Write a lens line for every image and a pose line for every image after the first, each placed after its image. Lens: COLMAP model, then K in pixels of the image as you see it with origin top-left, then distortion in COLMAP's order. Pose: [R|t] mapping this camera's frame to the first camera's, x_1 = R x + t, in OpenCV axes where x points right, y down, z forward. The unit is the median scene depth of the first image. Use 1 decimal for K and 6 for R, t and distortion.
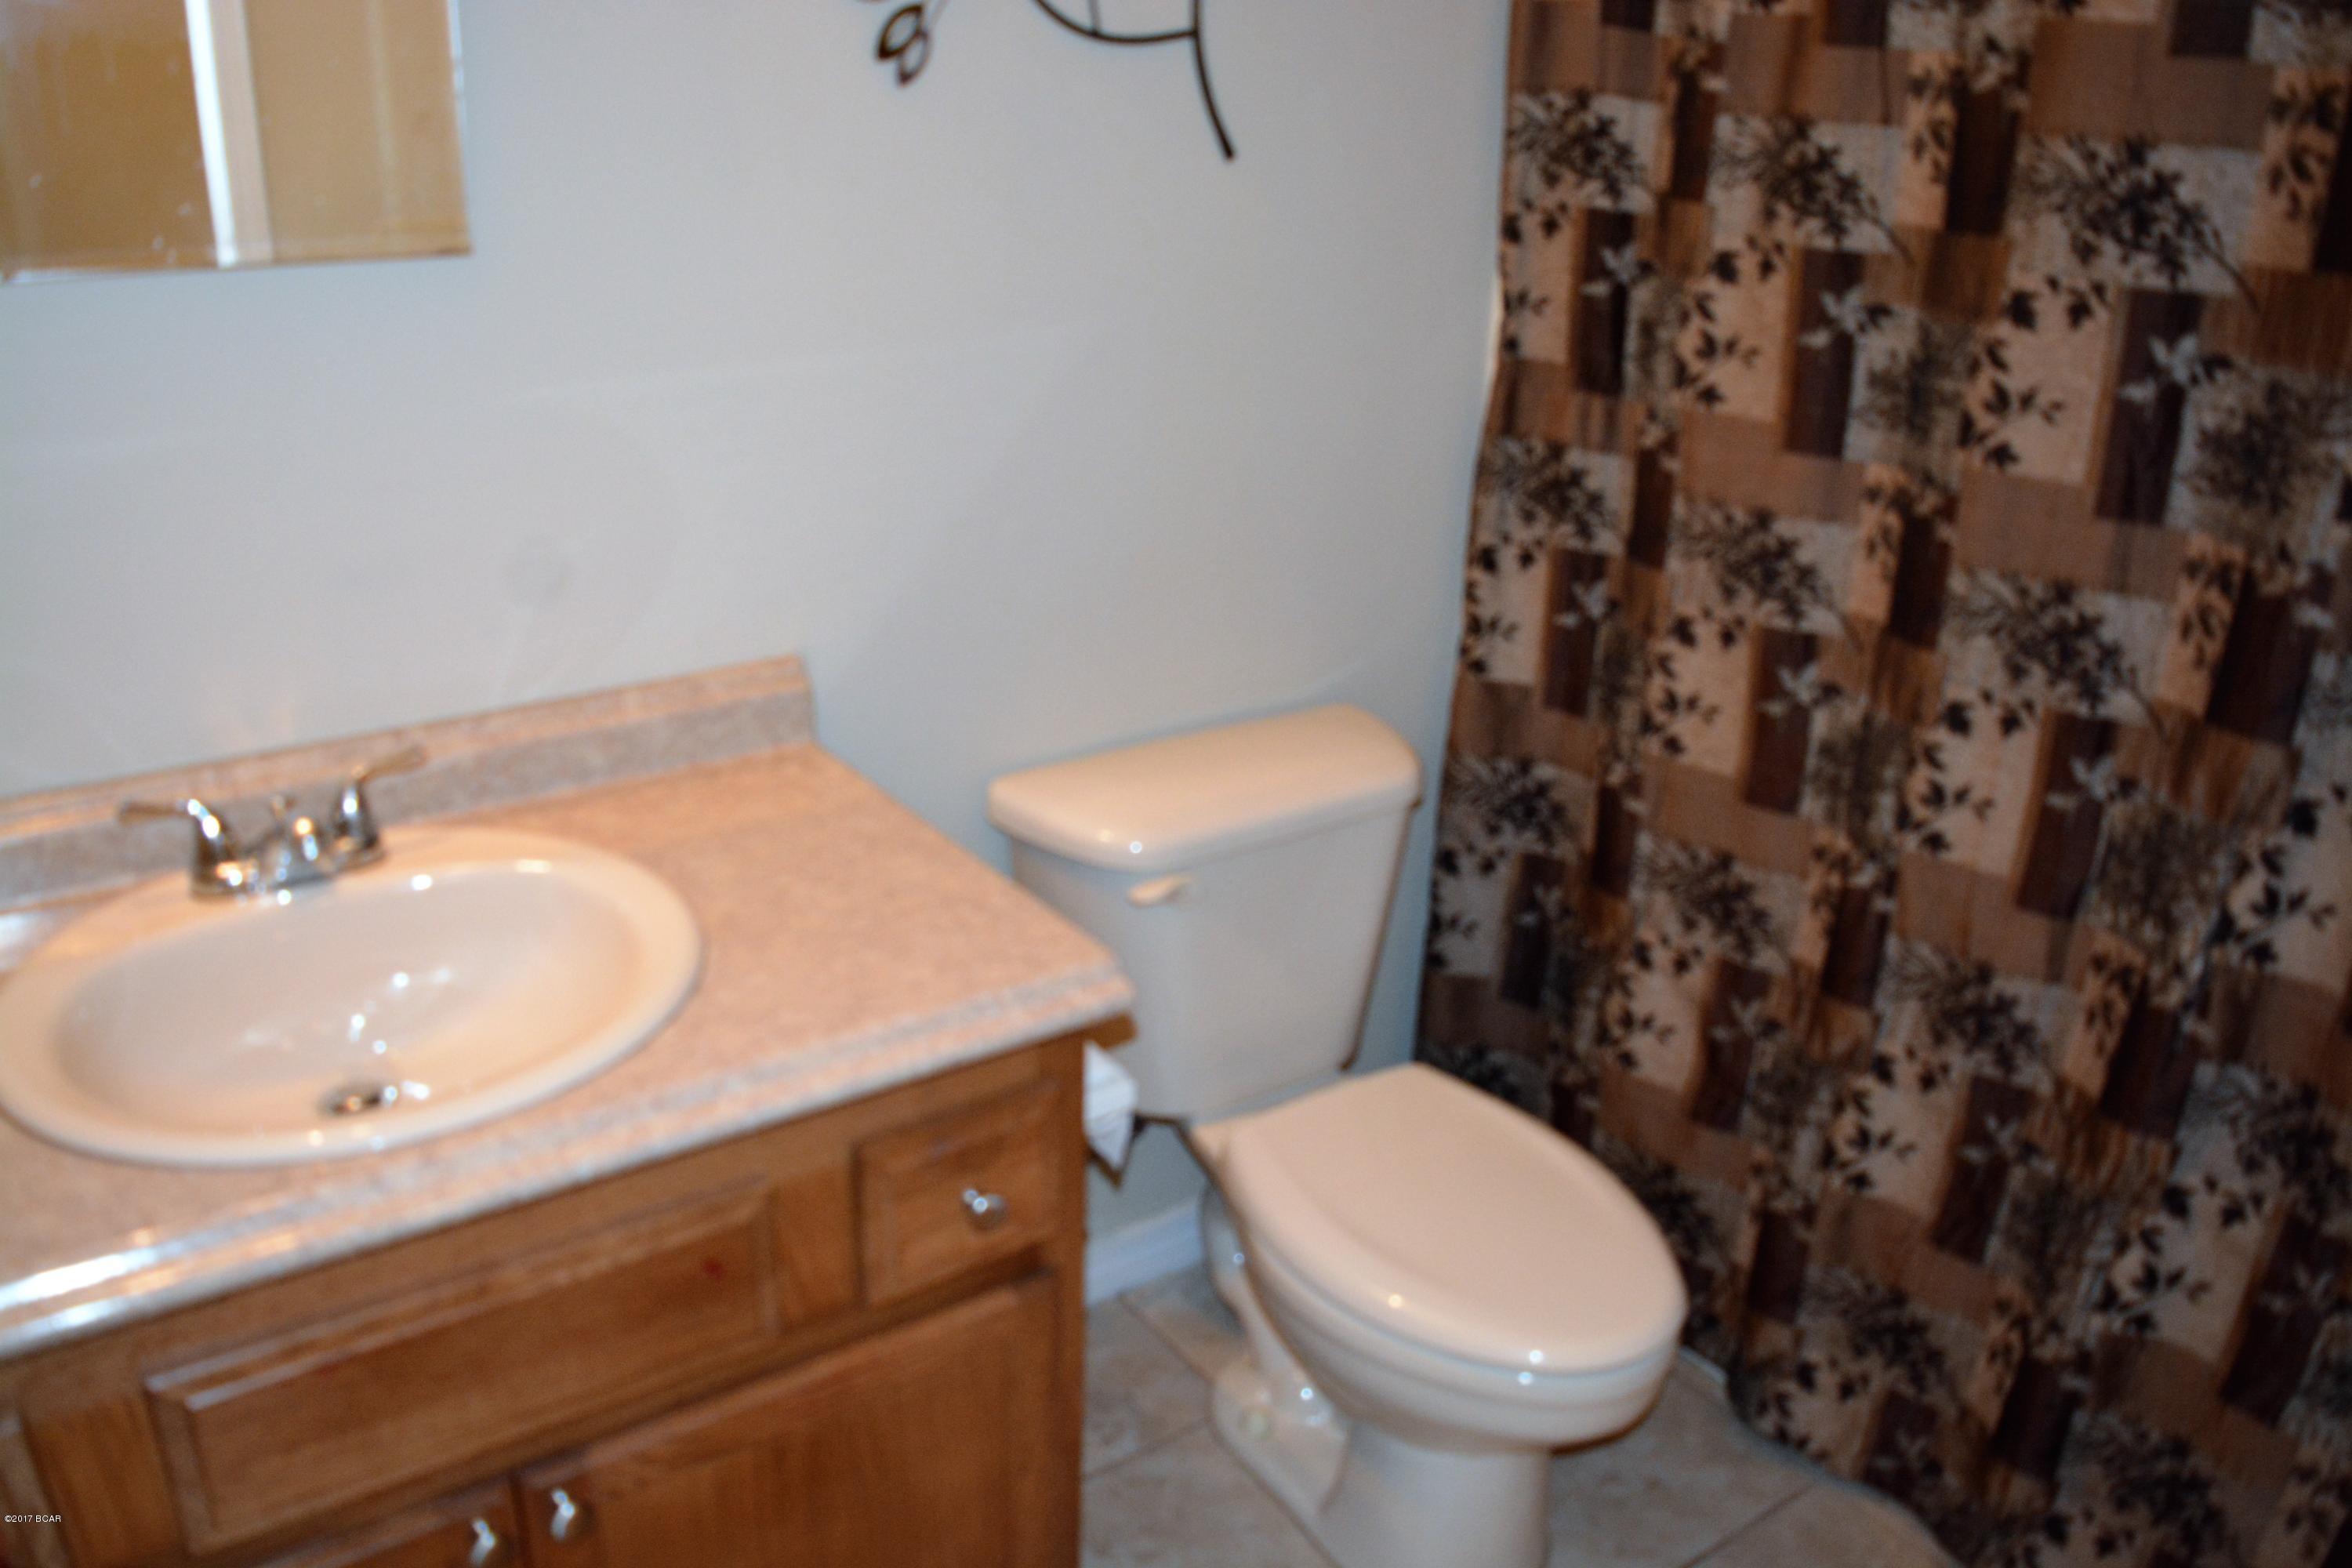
lens RADIAL K [[1862.1, 0, 1177.3], [0, 1862.1, 777.1], [0, 0, 1]] dist [-0.091564, 0.019057]
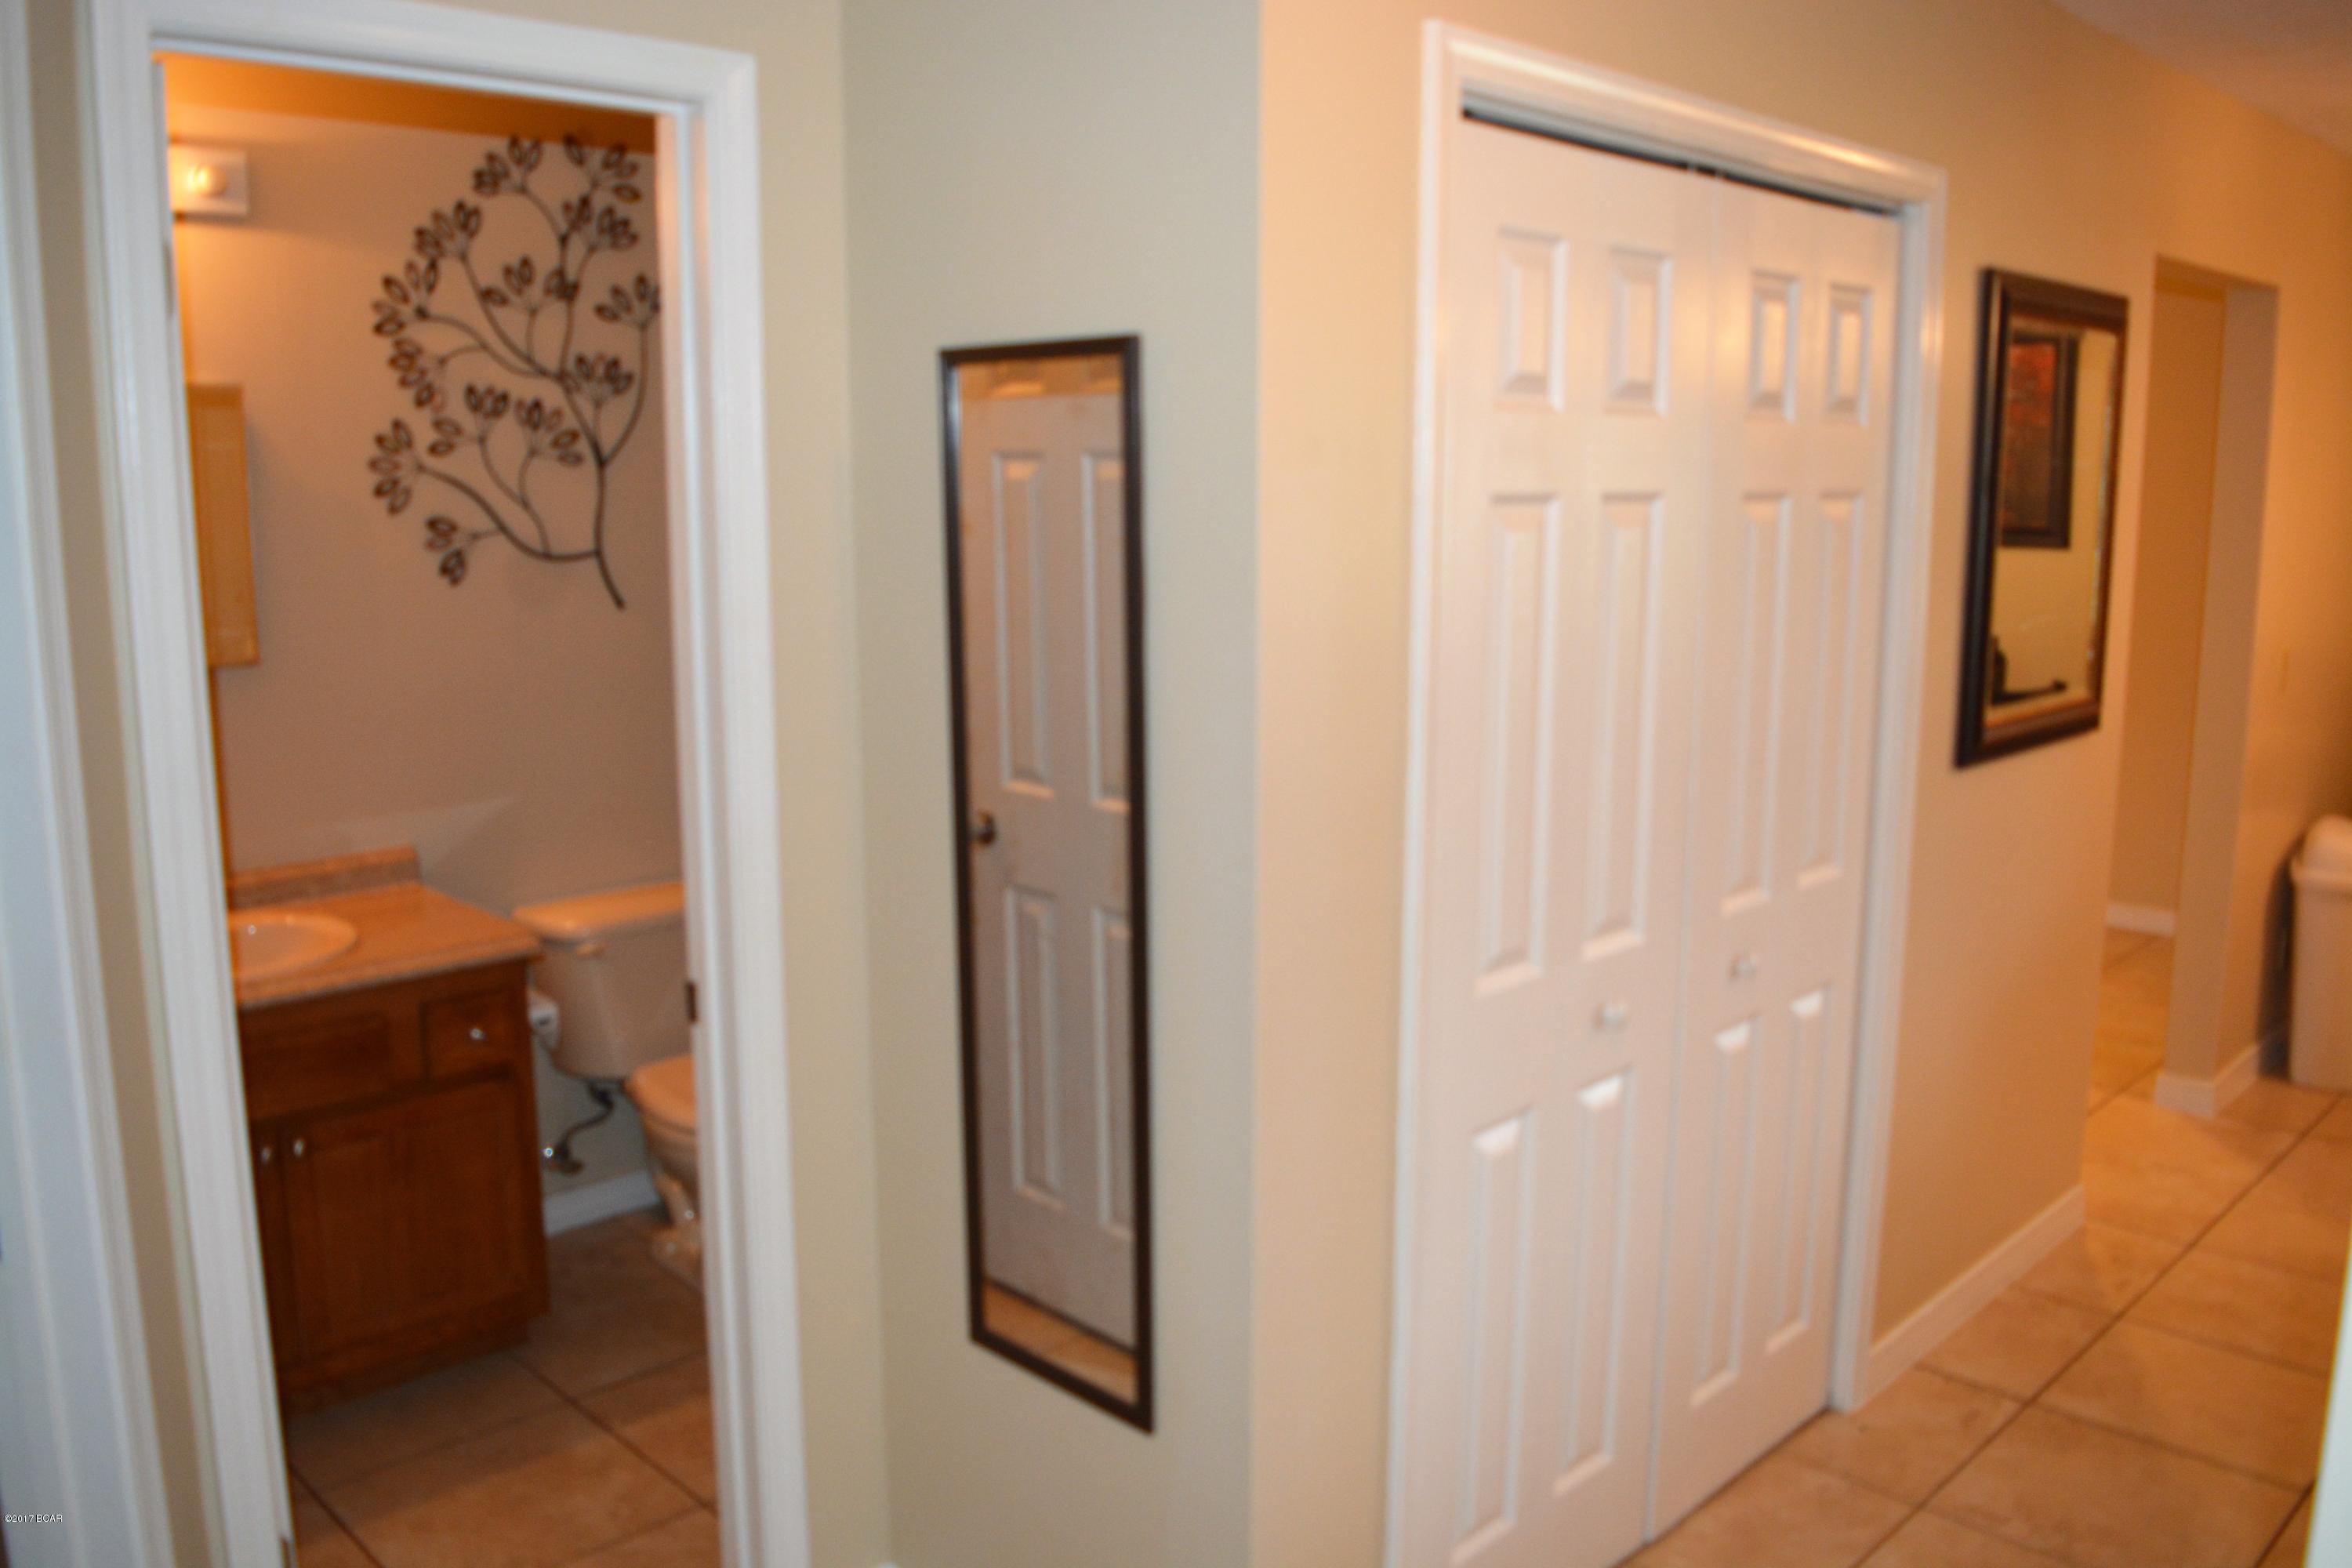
lens RADIAL K [[1862.1, 0, 1177.4], [0, 1862.1, 775.4], [0, 0, 1]] dist [-0.091564, 0.019057]
pose [[0.986712, -0.057040, 0.152135, 0.371383], [0.086904, 0.976434, -0.197547, 0.374047], [-0.137281, 0.208143, 0.968416, -1.256300]]
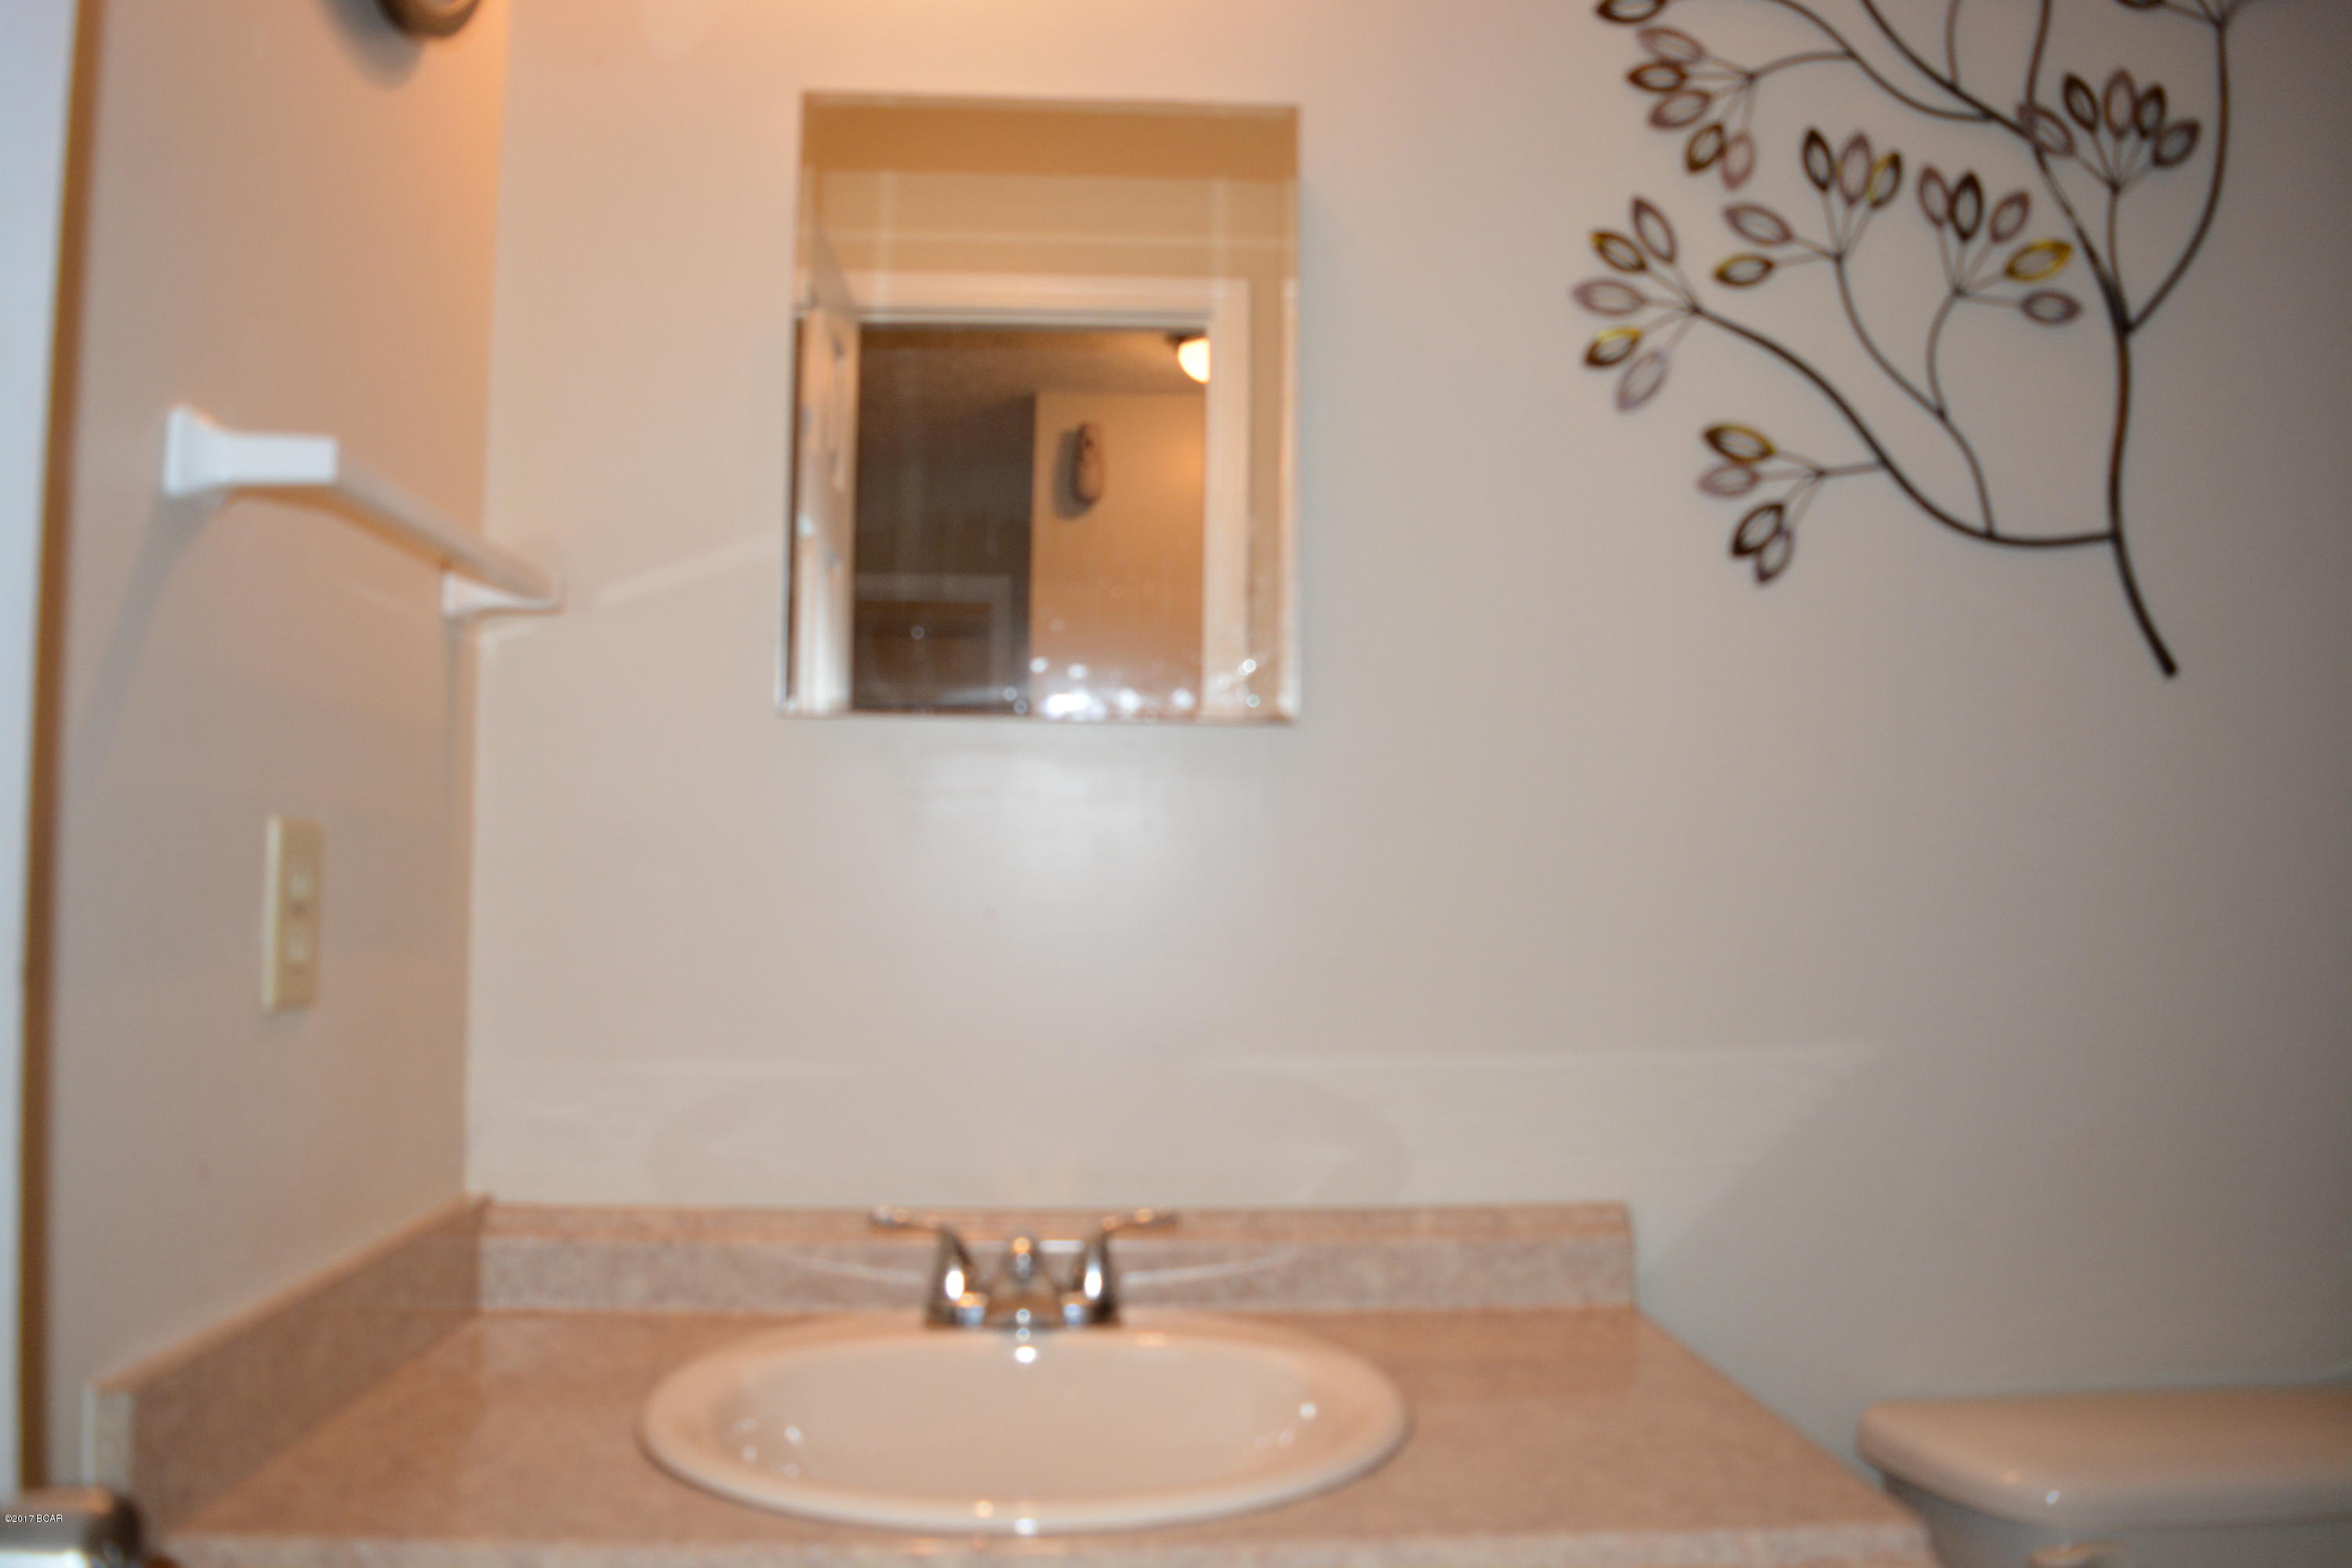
lens RADIAL K [[1862.1, 0, 1165.7], [0, 1862.1, 804.7], [0, 0, 1]] dist [-0.091564, 0.019057]
pose [[0.852580, -0.056226, -0.519563, 0.073344], [-0.173675, 0.907204, -0.383169, 0.139083], [0.492893, 0.416918, 0.763699, 0.177669]]
